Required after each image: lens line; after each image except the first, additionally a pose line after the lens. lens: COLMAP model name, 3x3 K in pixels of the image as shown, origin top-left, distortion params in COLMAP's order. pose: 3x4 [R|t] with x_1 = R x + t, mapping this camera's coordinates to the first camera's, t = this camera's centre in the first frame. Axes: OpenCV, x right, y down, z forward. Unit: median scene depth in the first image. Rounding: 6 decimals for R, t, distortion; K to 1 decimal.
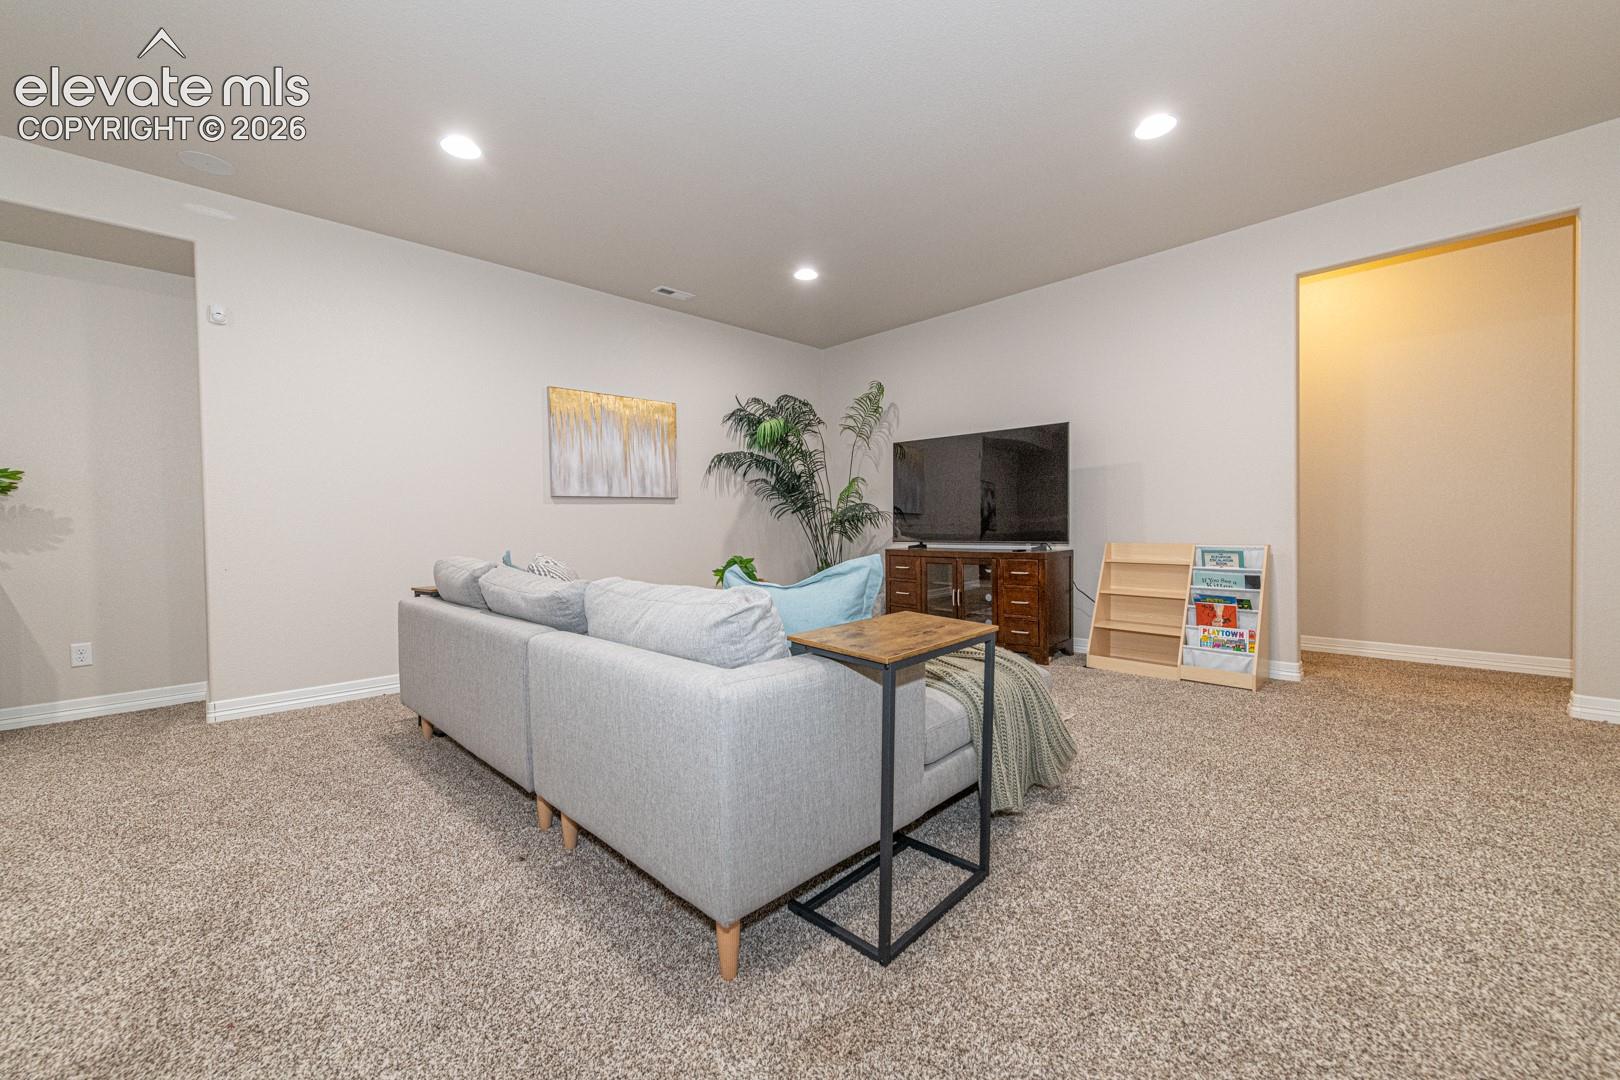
lens RADIAL K [[636.2, 0, 808.7], [0, 636.2, 535.0], [0, 0, 1]] dist [0.018254, -0.006093]
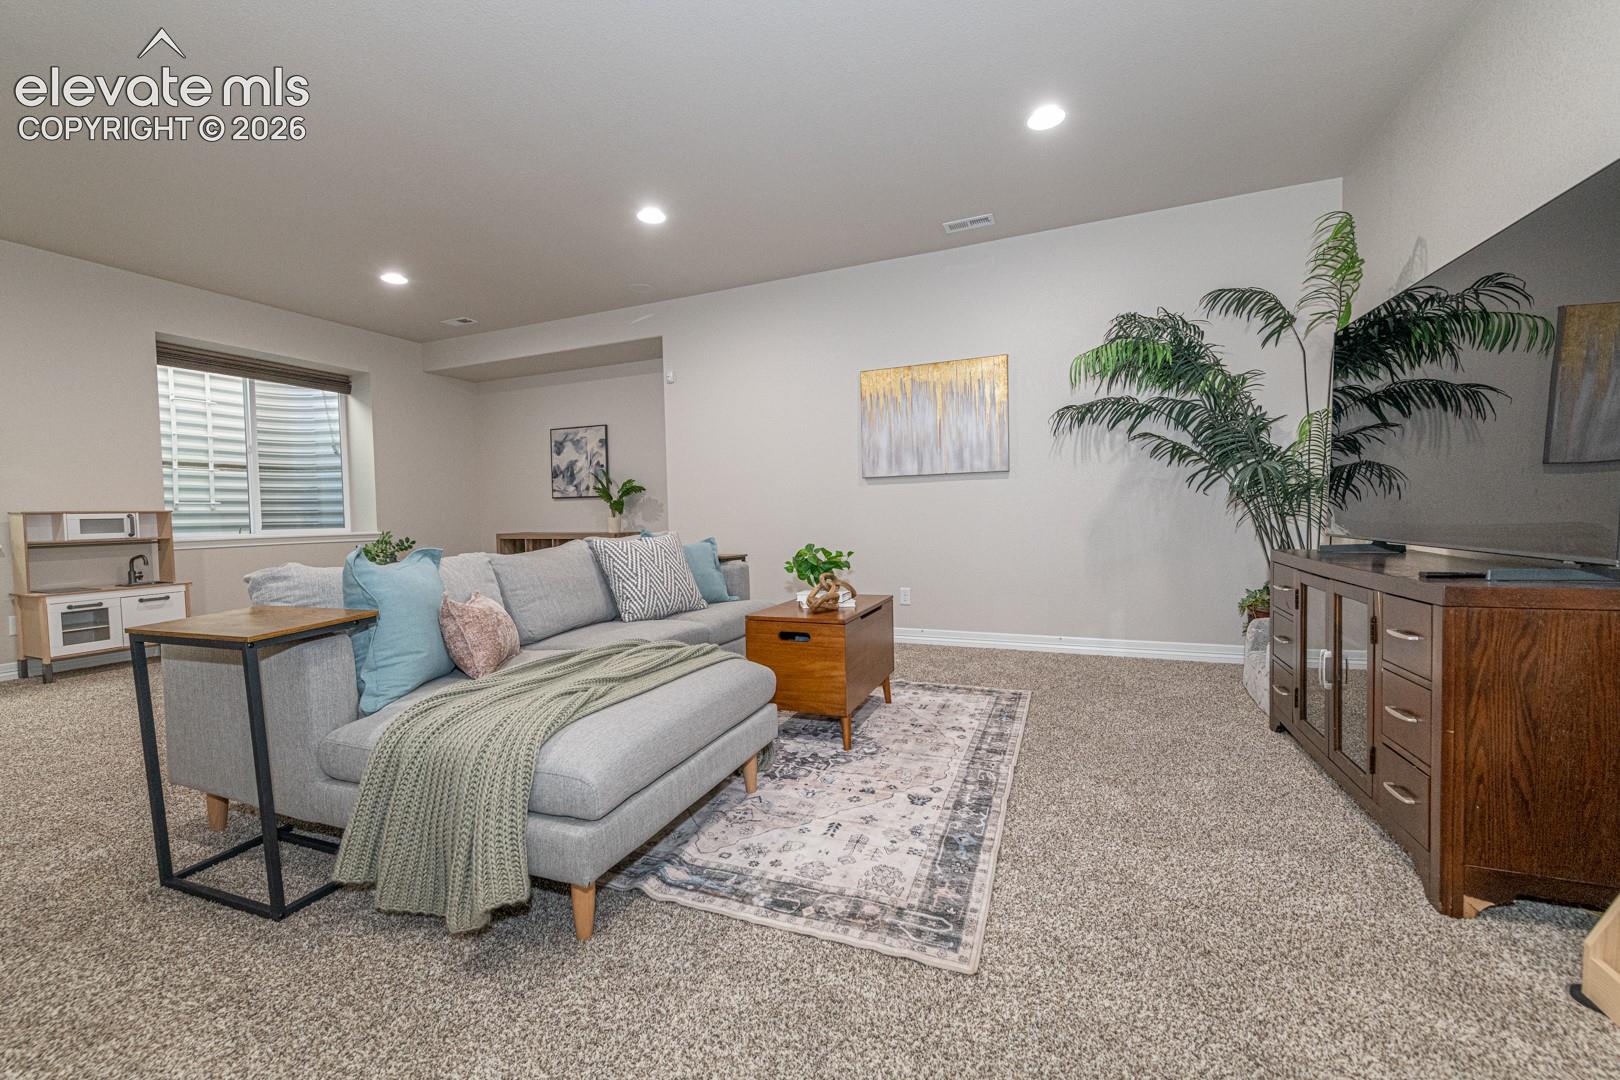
lens RADIAL K [[636.2, 0, 808.7], [0, 636.2, 535.0], [0, 0, 1]] dist [0.018254, -0.006093]
pose [[0.390321, 0.042877, -0.919680, 0.678272], [0.001709, 0.998880, 0.047295, -0.022108], [0.920677, -0.020032, 0.389810, 0.662082]]
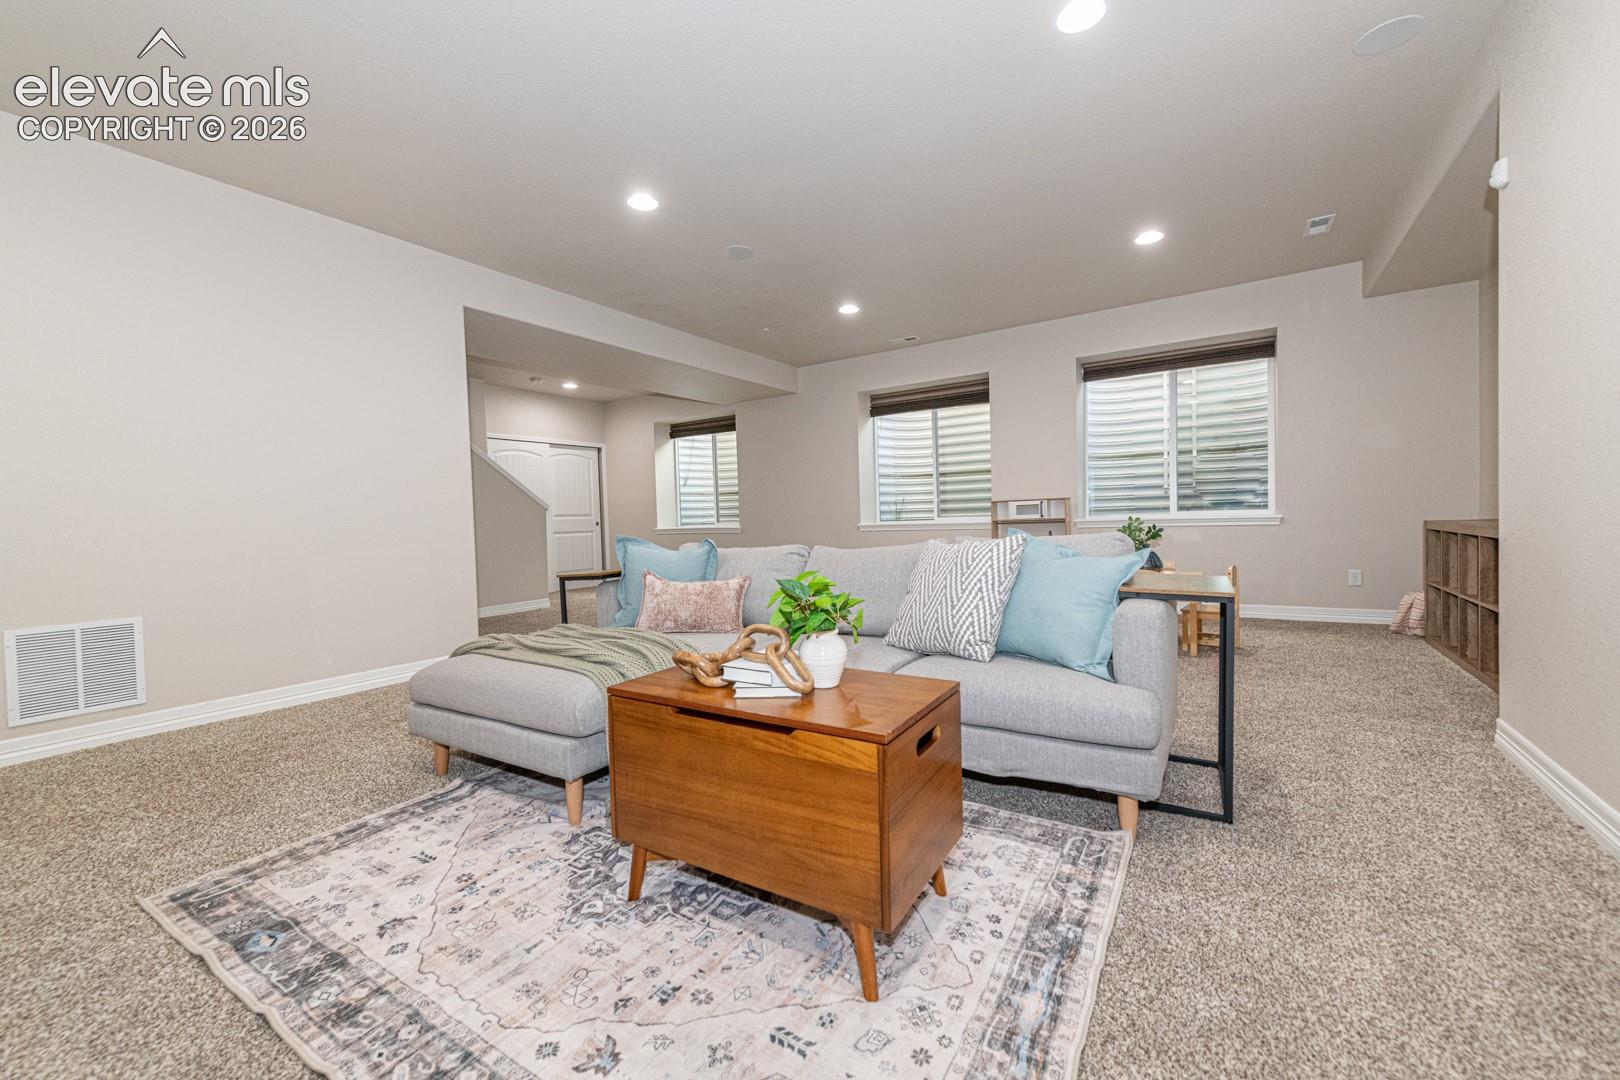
lens RADIAL K [[636.2, 0, 808.7], [0, 636.2, 535.0], [0, 0, 1]] dist [0.018254, -0.006093]
pose [[-0.973425, 0.051650, -0.223104, -0.007453], [0.042890, 0.998113, 0.043938, -0.016359], [0.224952, 0.033202, -0.973804, 1.459118]]
